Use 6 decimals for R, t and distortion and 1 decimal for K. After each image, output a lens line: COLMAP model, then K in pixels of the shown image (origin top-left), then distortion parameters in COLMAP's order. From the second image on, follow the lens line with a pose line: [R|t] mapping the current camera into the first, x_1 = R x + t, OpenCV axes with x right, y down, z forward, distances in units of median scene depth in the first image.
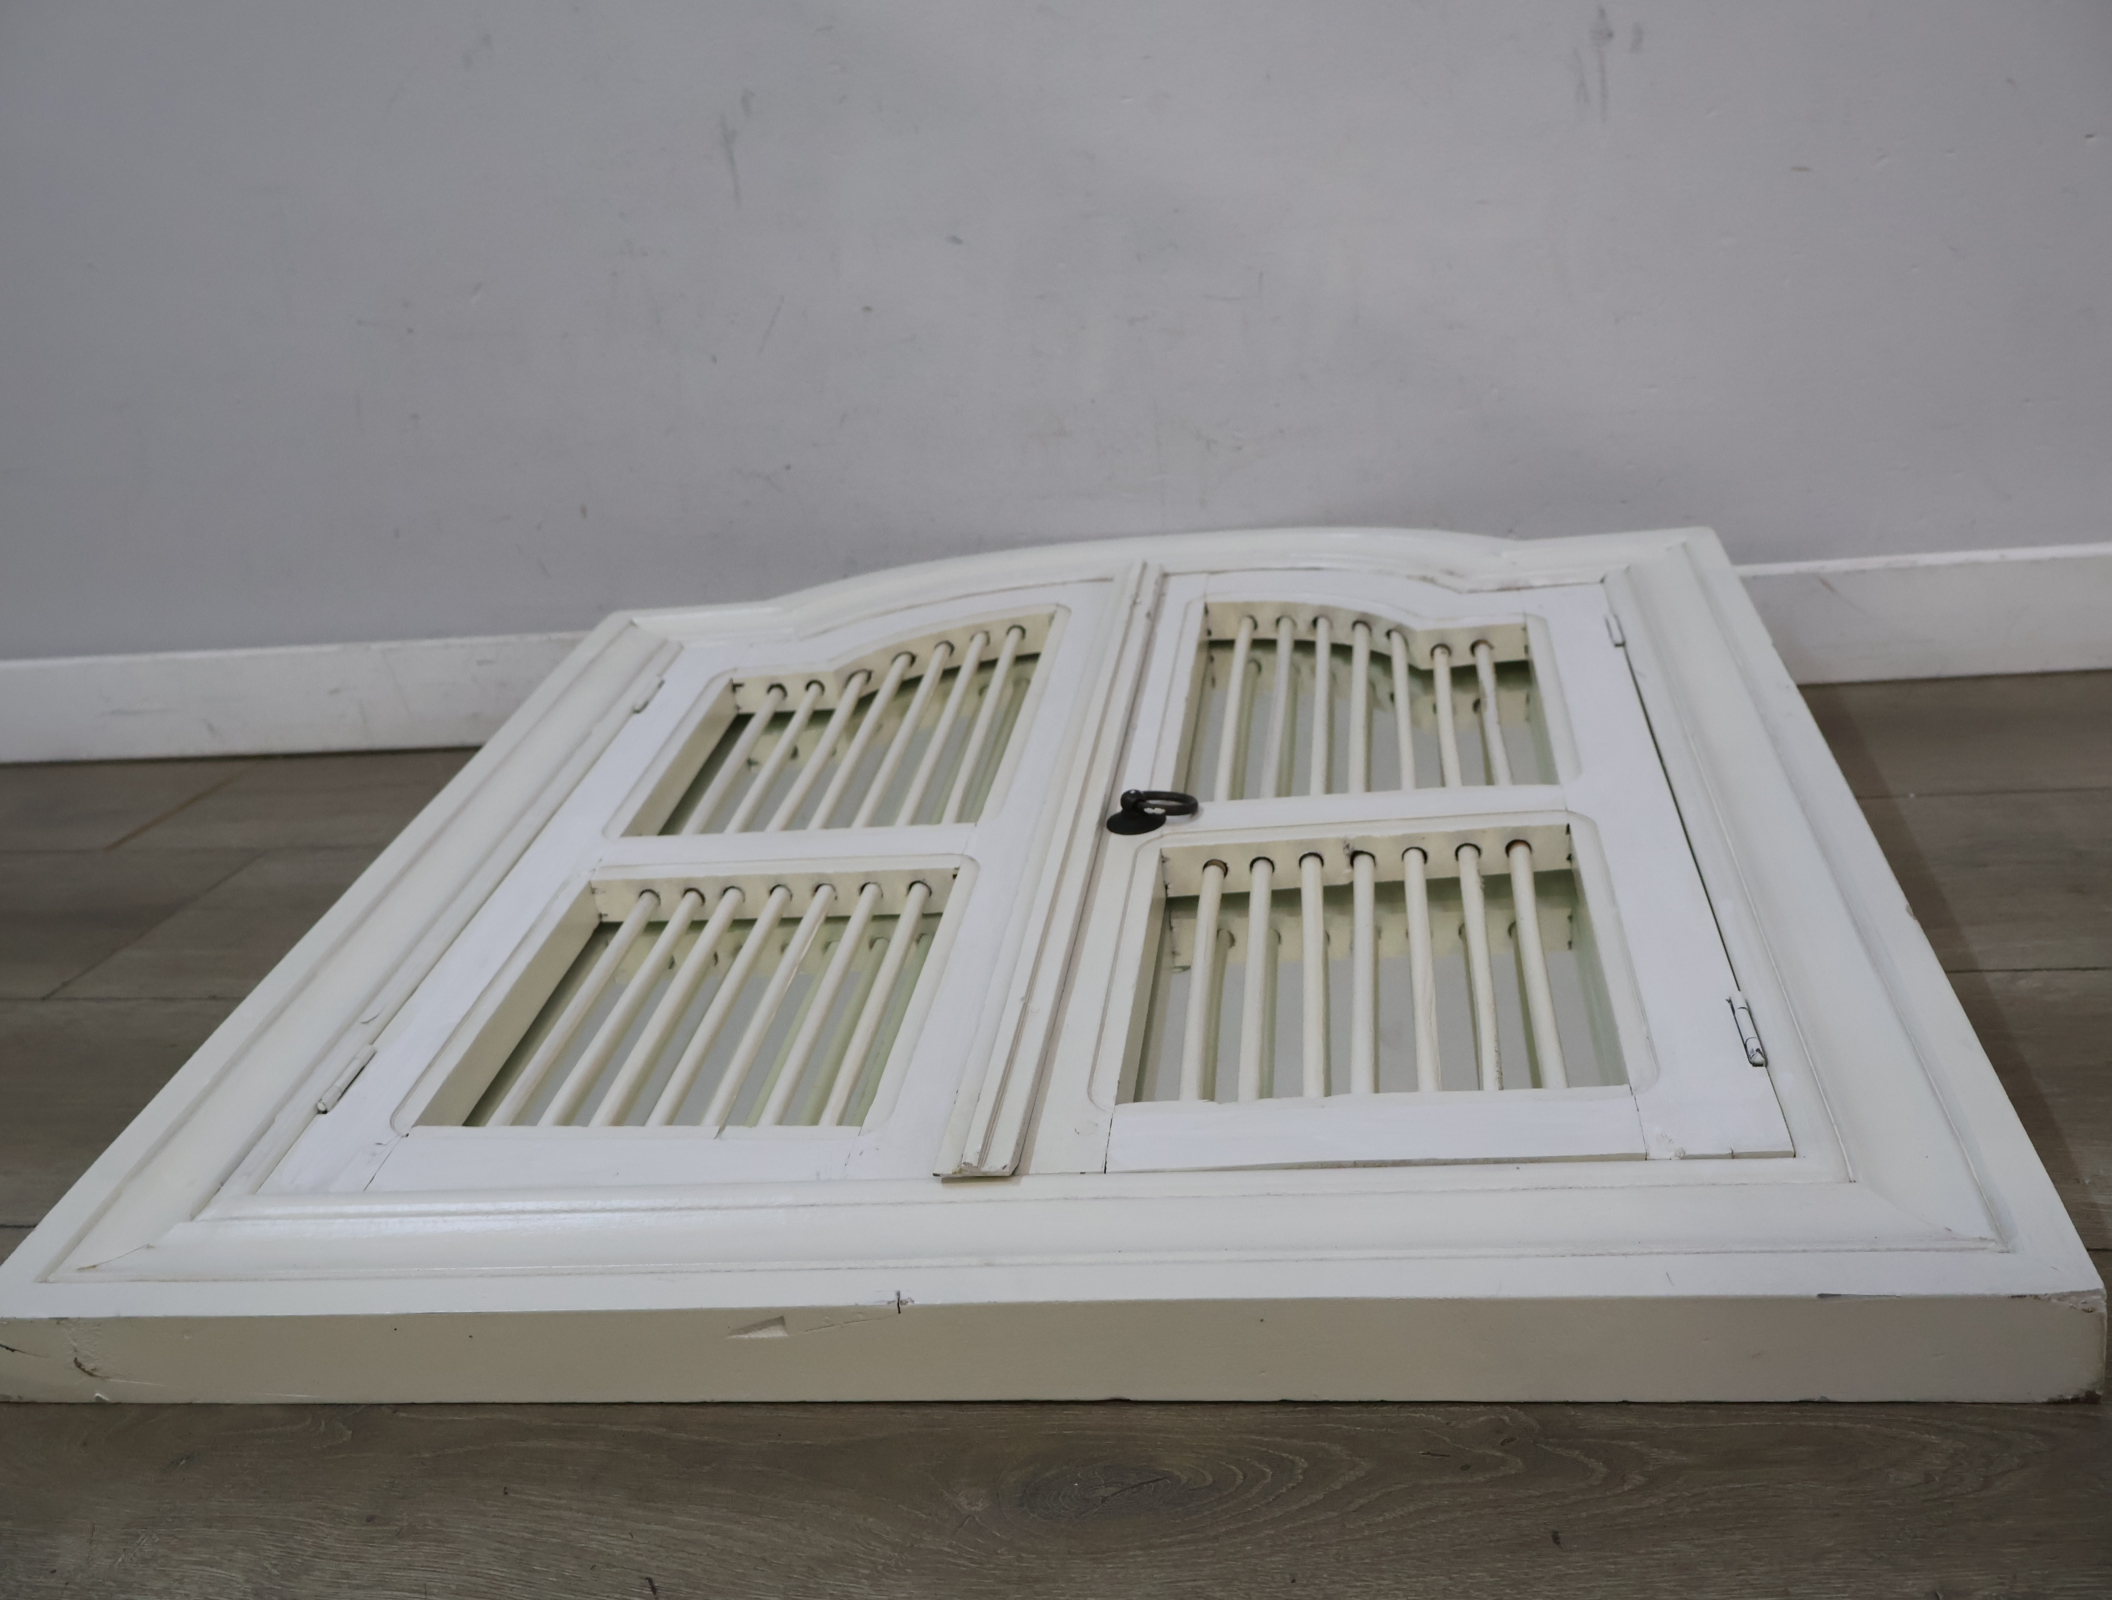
lens RADIAL K [[2001.1, 0, 1056.0], [0, 2001.1, 800.0], [0, 0, 1]] dist [0.016383, -0.025456]
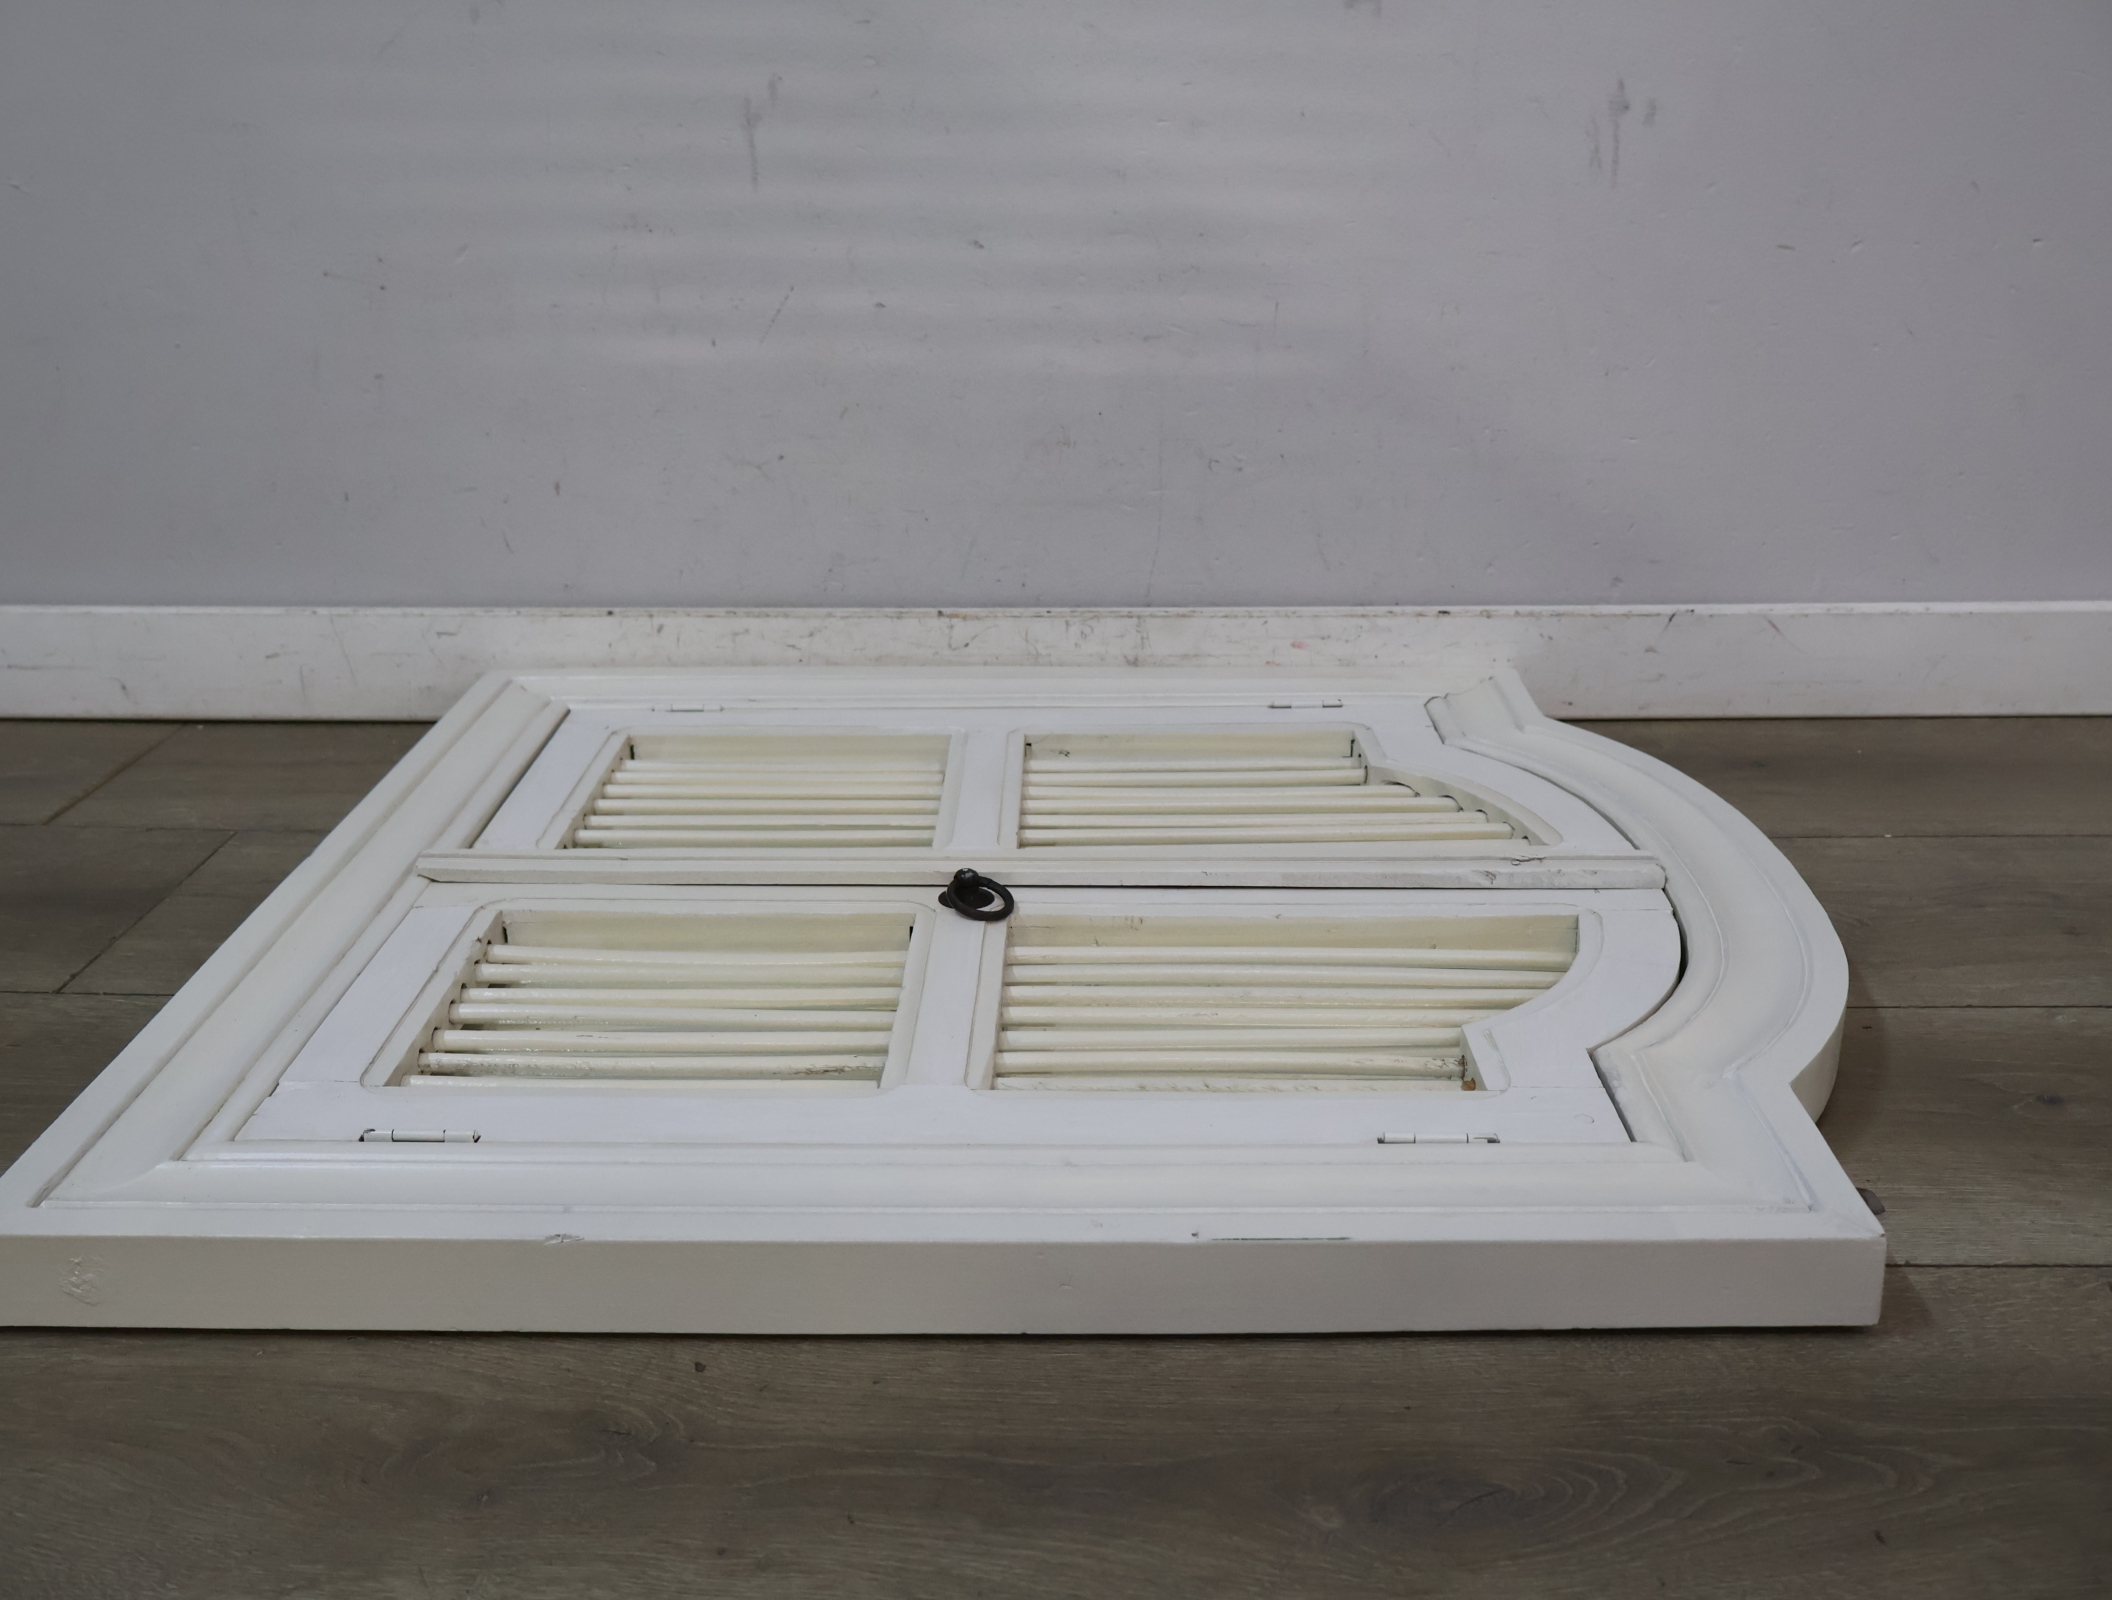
lens RADIAL K [[2001.1, 0, 1056.0], [0, 2001.1, 800.0], [0, 0, 1]] dist [0.016383, -0.025456]
pose [[0.983609, 0.026159, 0.178406, -0.354646], [-0.032010, 0.999037, 0.029996, -0.059050], [-0.177450, -0.035215, 0.983500, -0.021798]]
